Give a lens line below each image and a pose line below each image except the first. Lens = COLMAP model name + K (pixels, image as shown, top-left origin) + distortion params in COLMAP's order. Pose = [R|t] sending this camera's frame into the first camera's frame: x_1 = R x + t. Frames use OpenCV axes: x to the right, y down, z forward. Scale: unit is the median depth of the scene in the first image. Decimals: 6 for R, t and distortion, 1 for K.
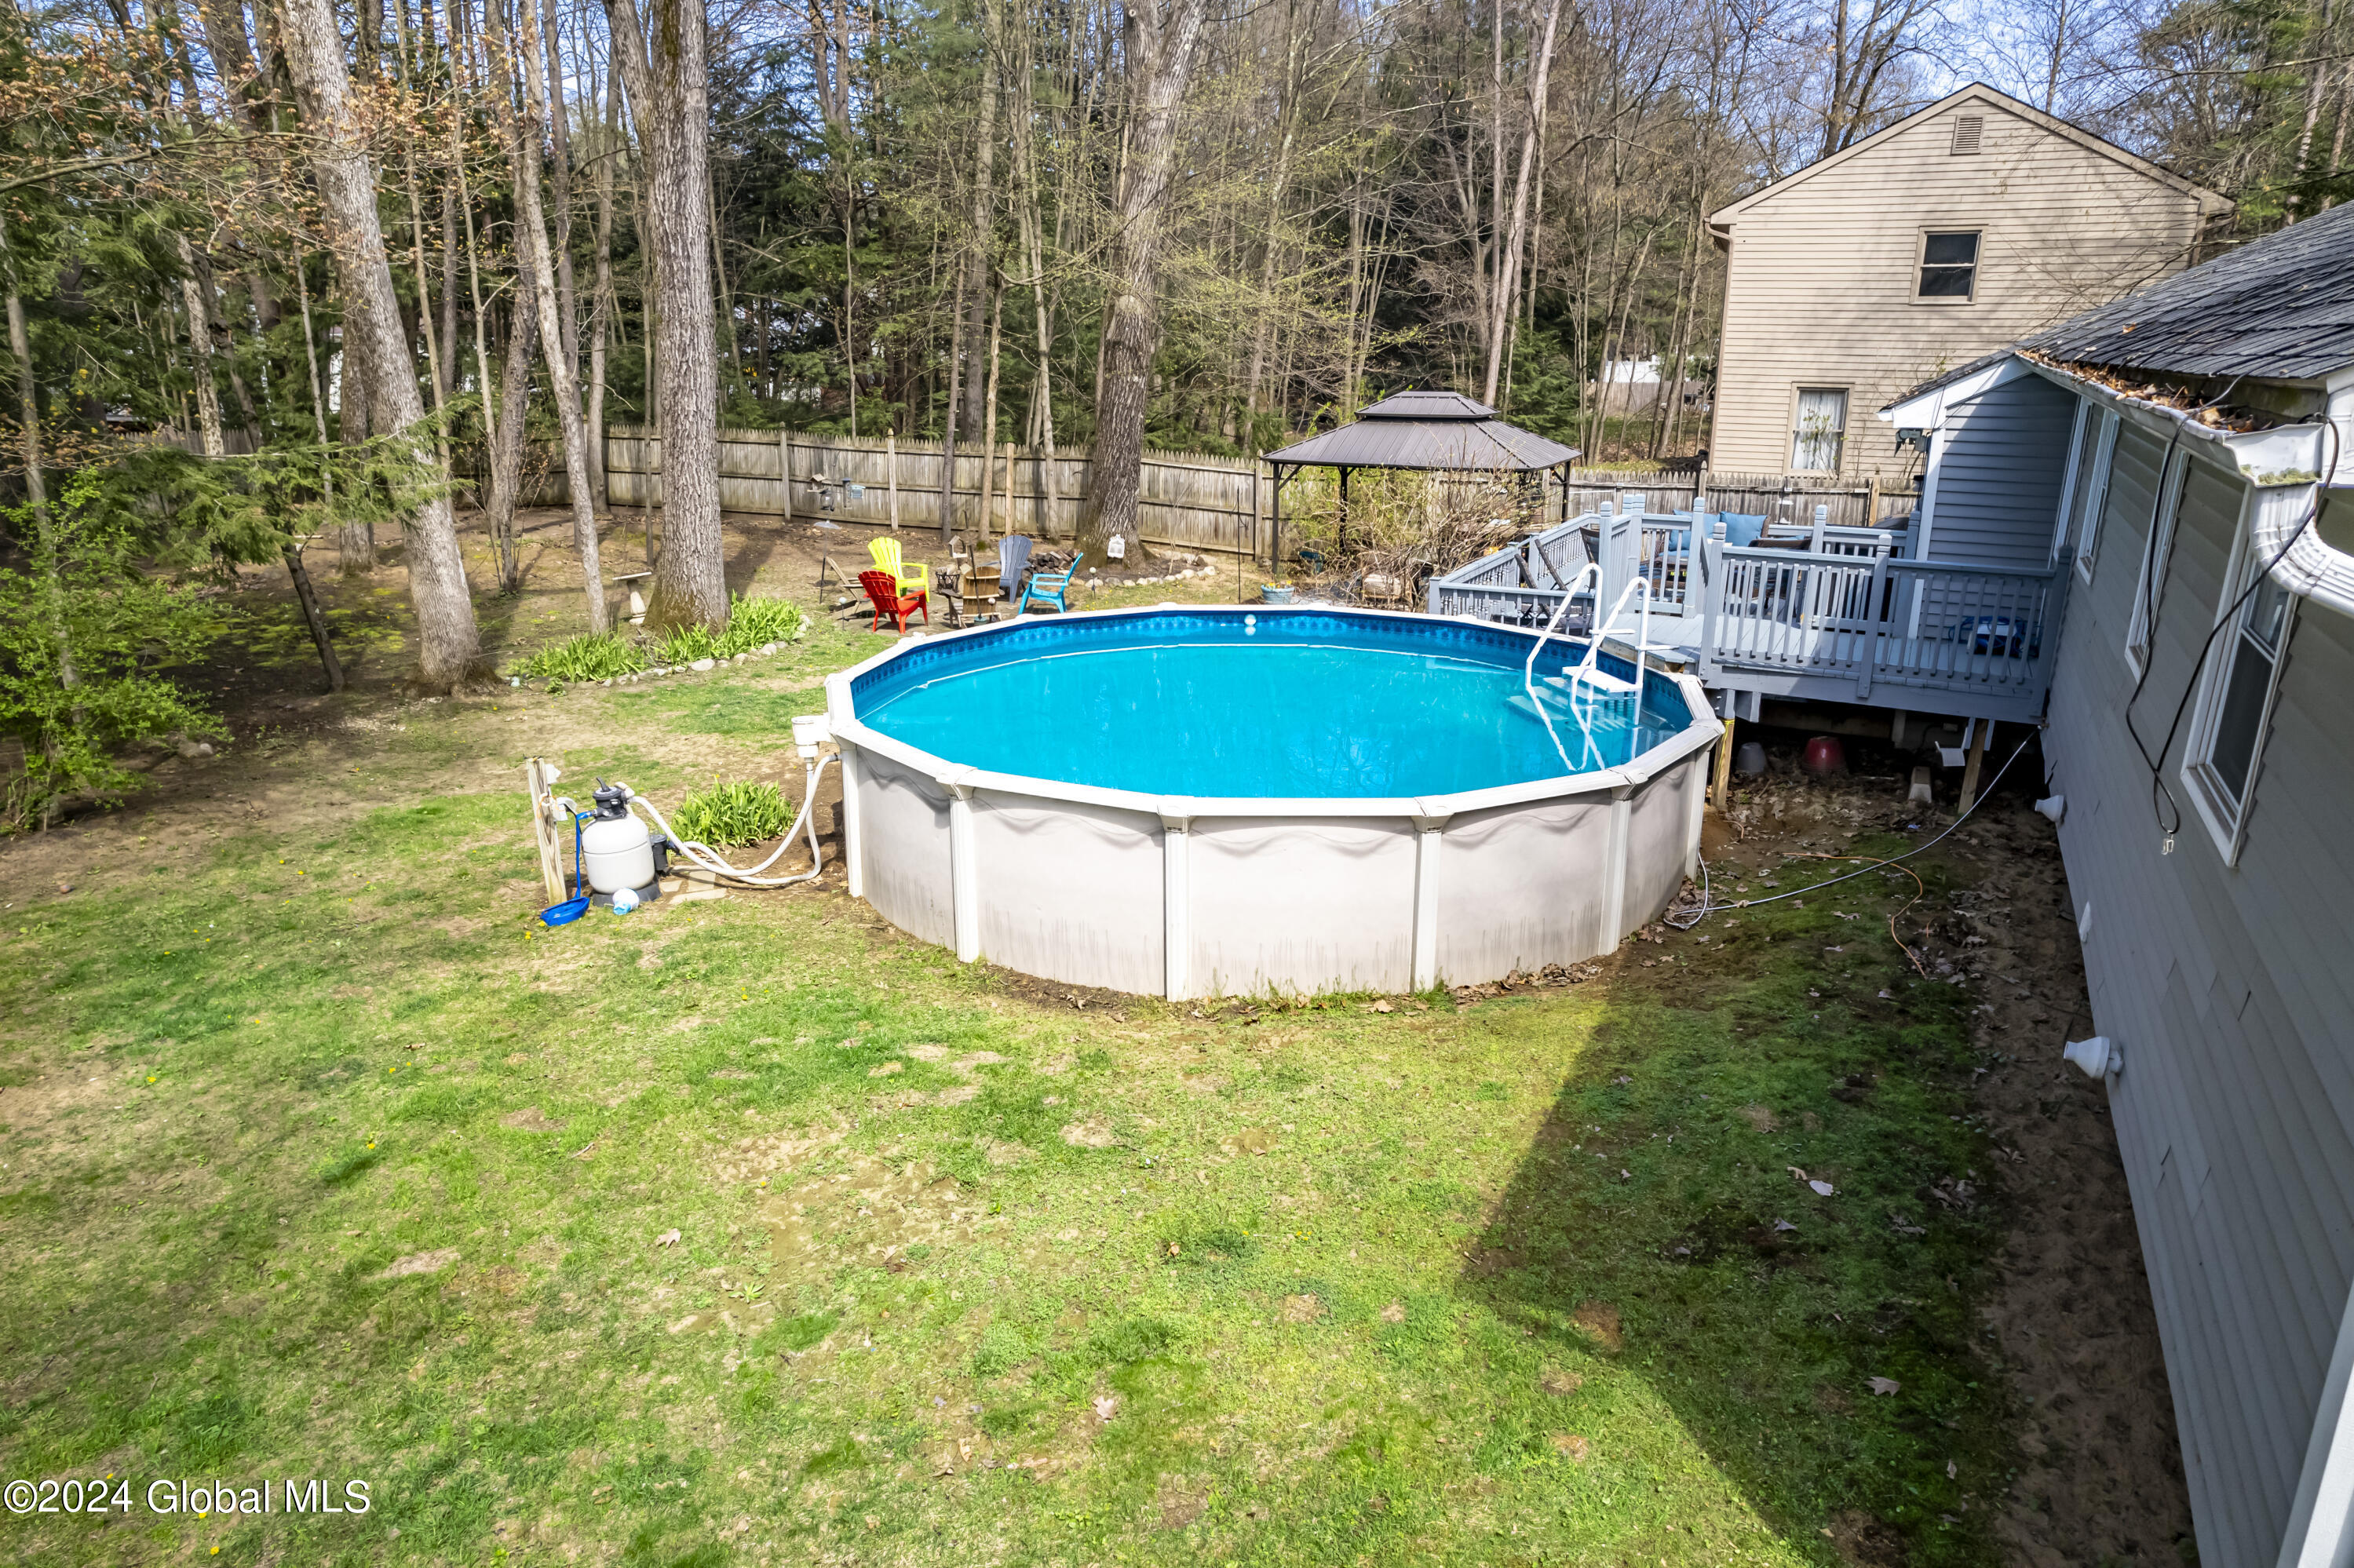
lens RADIAL K [[1509.5, 0, 1167.3], [0, 1509.5, 777.5], [0, 0, 1]] dist [-0.074388, 0.087277]
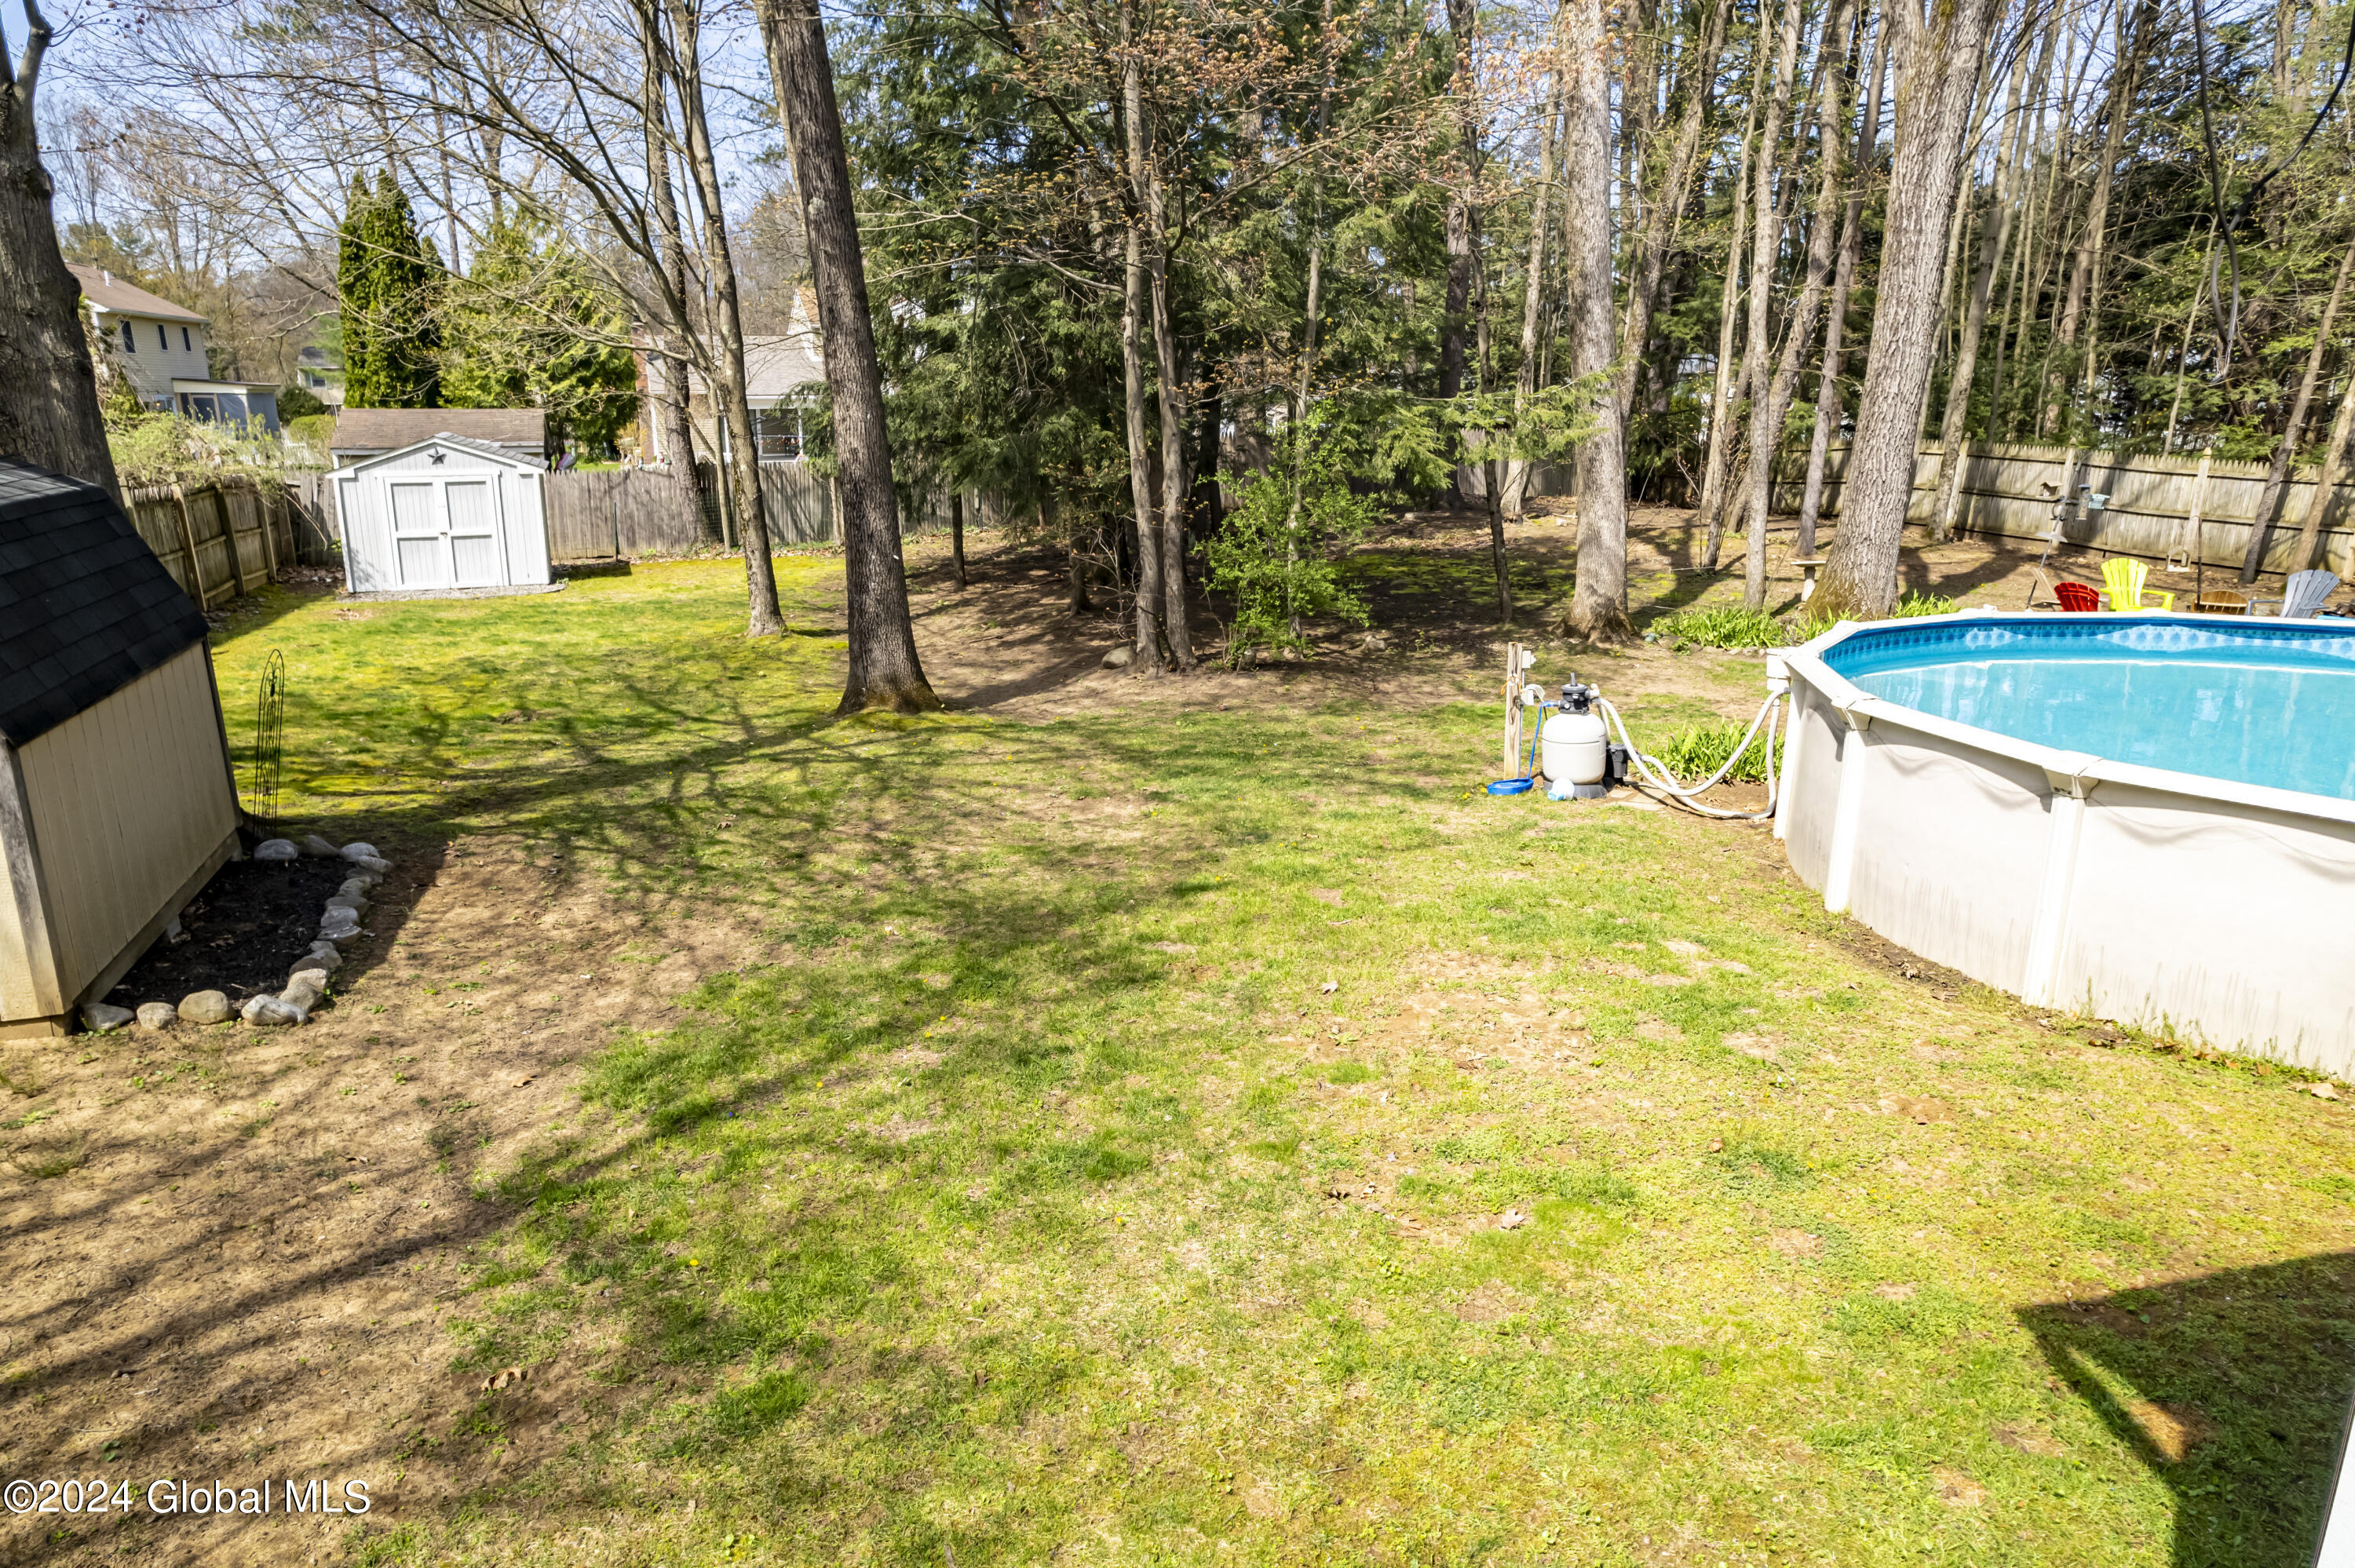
lens RADIAL K [[1510.1, 0, 1167.8], [0, 1510.1, 777.5], [0, 0, 1]] dist [-0.074388, 0.087277]
pose [[0.651402, 0.195579, -0.733092, 0.255299], [-0.221620, 0.973116, 0.062689, 0.077168], [0.725644, 0.121633, 0.677234, 0.090621]]
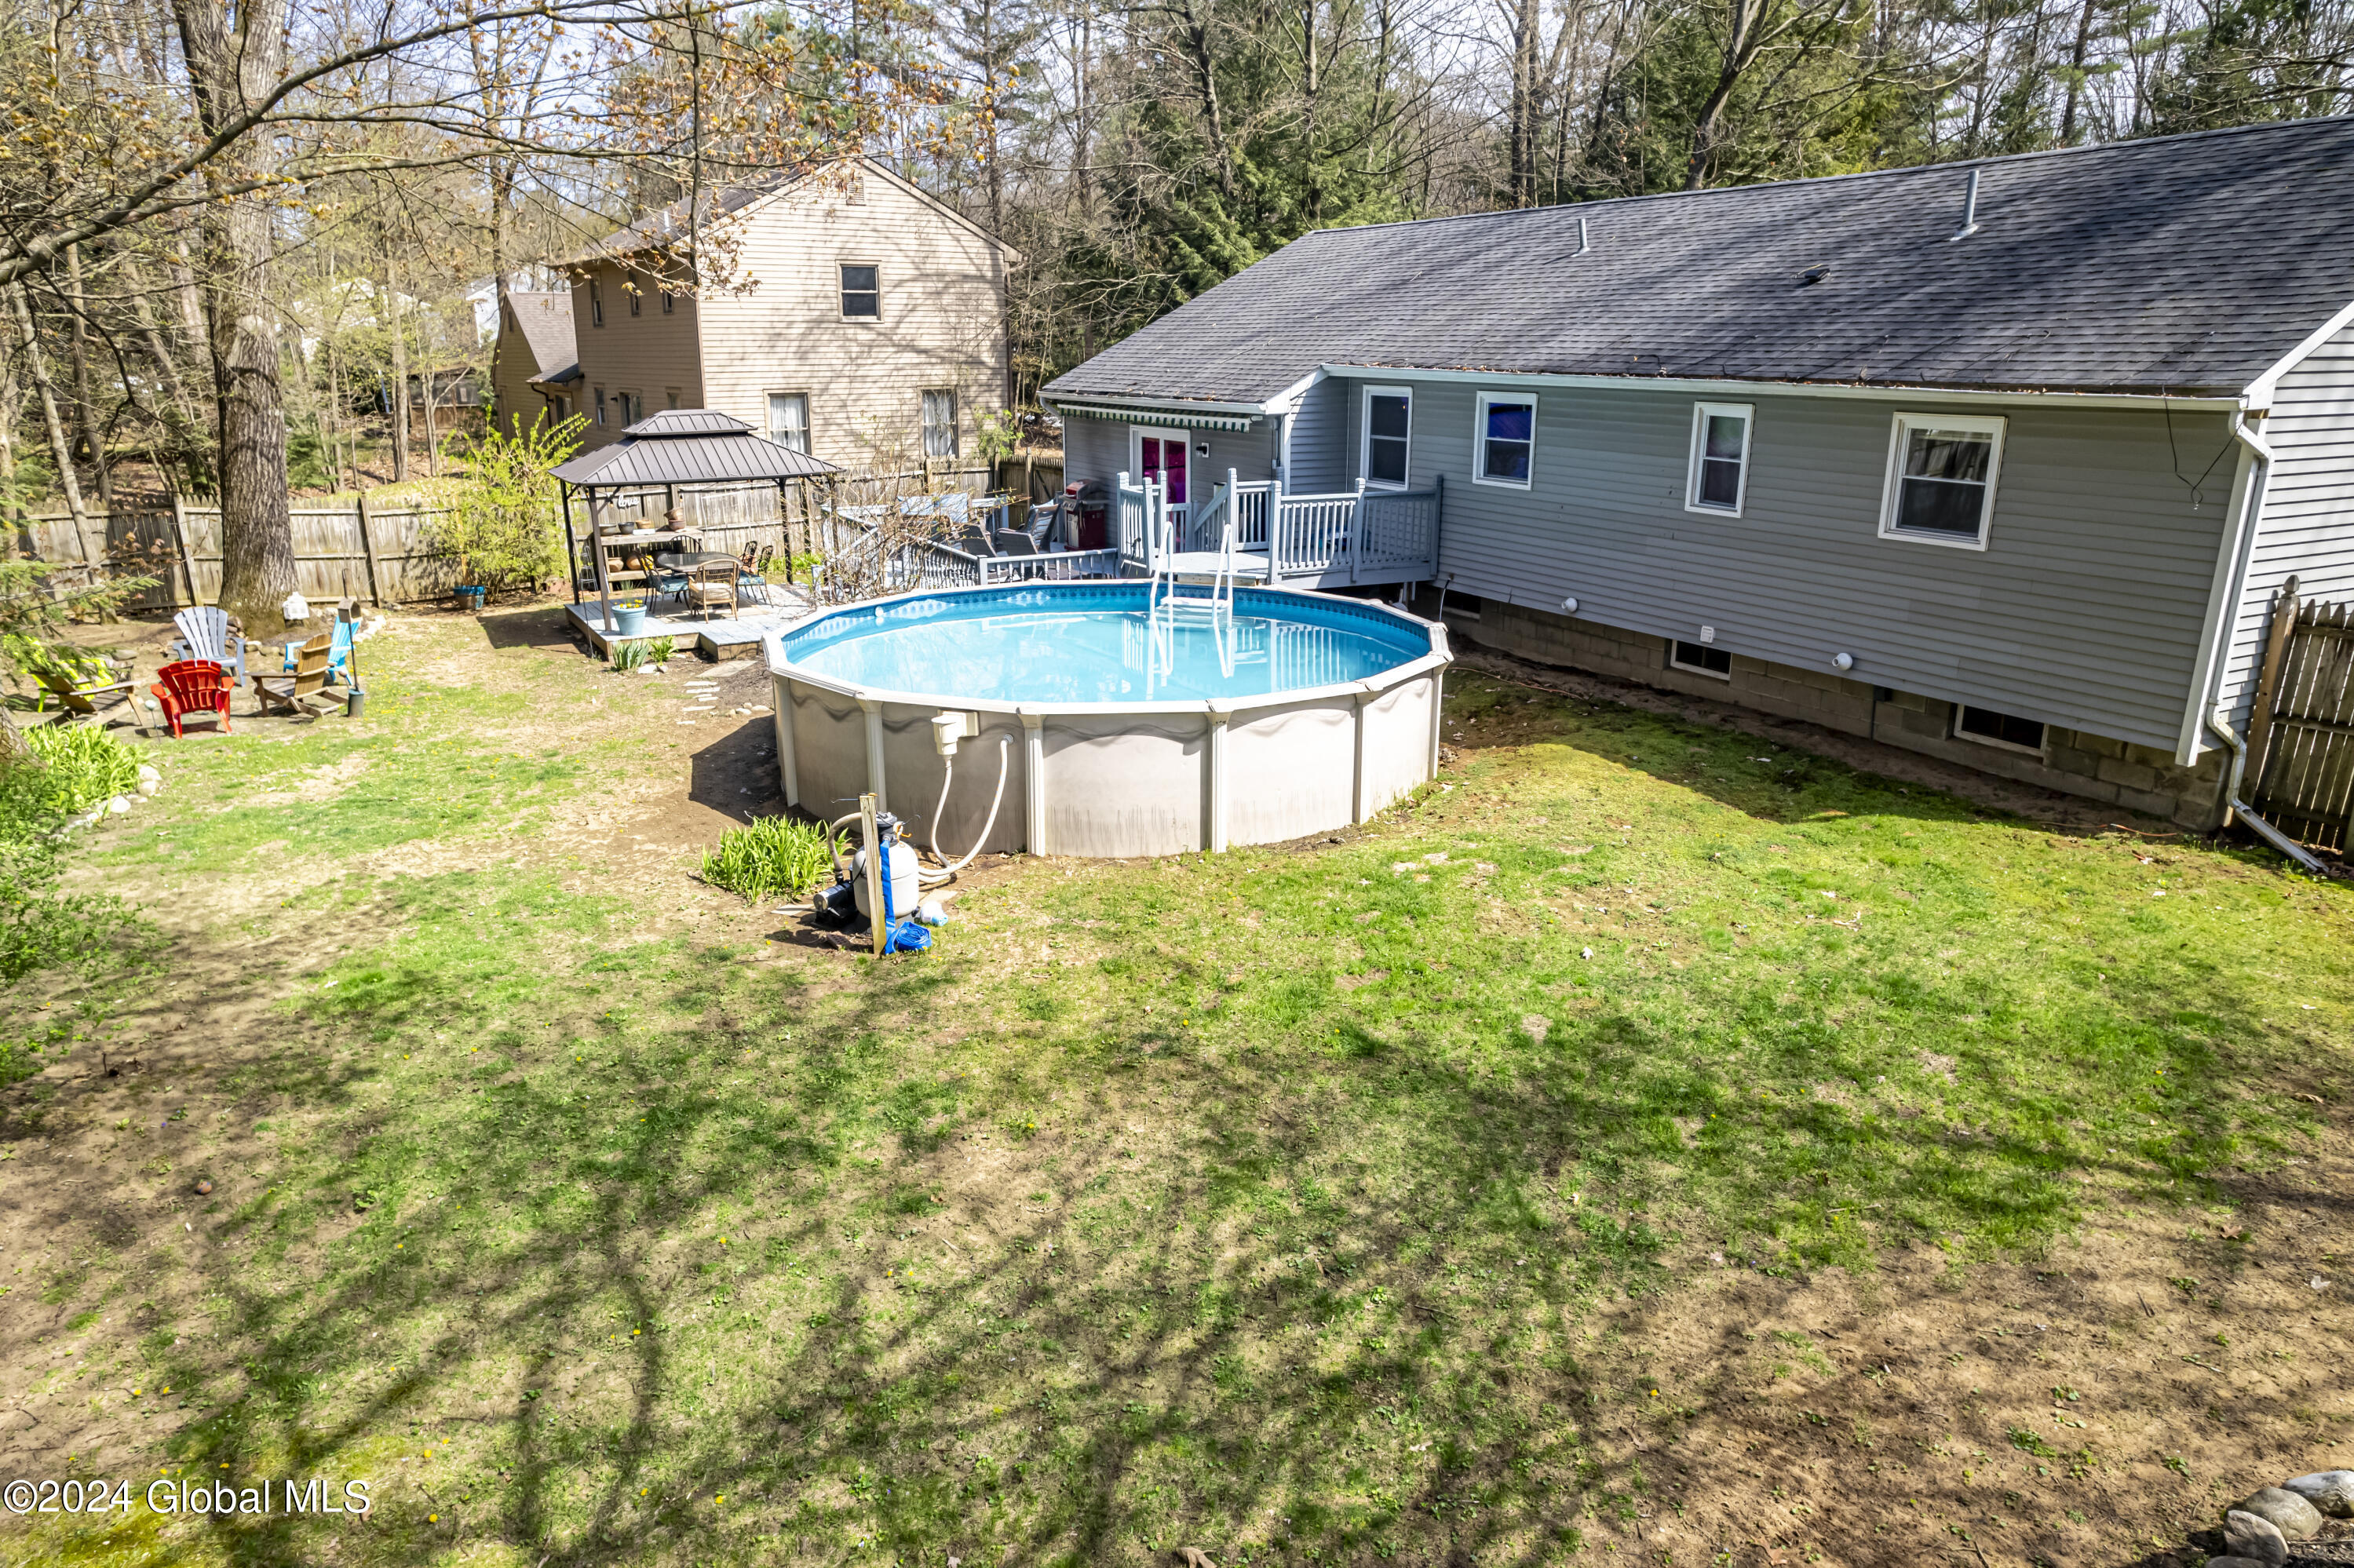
lens RADIAL K [[1509.5, 0, 1167.3], [0, 1509.5, 777.5], [0, 0, 1]] dist [-0.074388, 0.087277]
pose [[0.571210, -0.232290, 0.787249, -1.207503], [0.234488, 0.965329, 0.114696, -0.102687], [-0.786597, 0.119085, 0.605875, 0.254193]]
